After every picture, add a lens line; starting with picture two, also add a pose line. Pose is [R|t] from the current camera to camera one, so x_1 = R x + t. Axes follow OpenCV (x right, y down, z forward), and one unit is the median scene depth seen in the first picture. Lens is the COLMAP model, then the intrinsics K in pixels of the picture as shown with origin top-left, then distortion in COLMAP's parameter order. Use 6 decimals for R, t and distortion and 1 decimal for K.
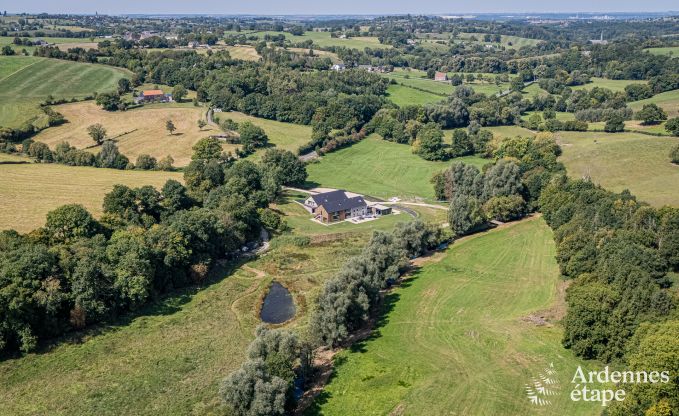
lens RADIAL K [[913.1, 0, 369.8], [0, 913.1, 207.6], [0, 0, 1]] dist [0.248821, -0.900836]
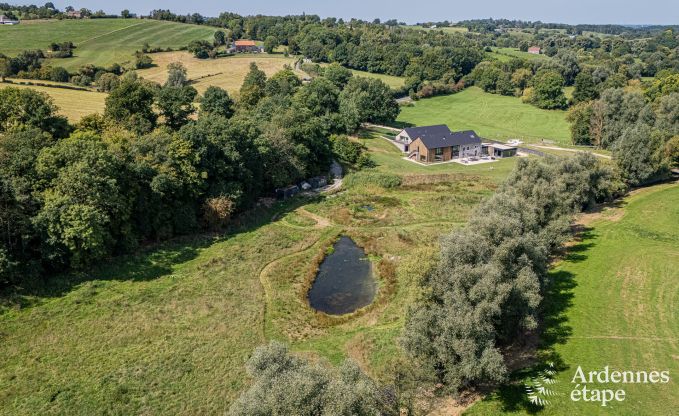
lens RADIAL K [[650.7, 0, 336.8], [0, 650.7, 209.1], [0, 0, 1]] dist [0.059692, -0.002228]
pose [[0.987622, 0.056114, -0.146471, -0.040636], [-0.053007, 0.998280, 0.025030, 0.046365], [0.147624, -0.016956, 0.988898, 0.506575]]
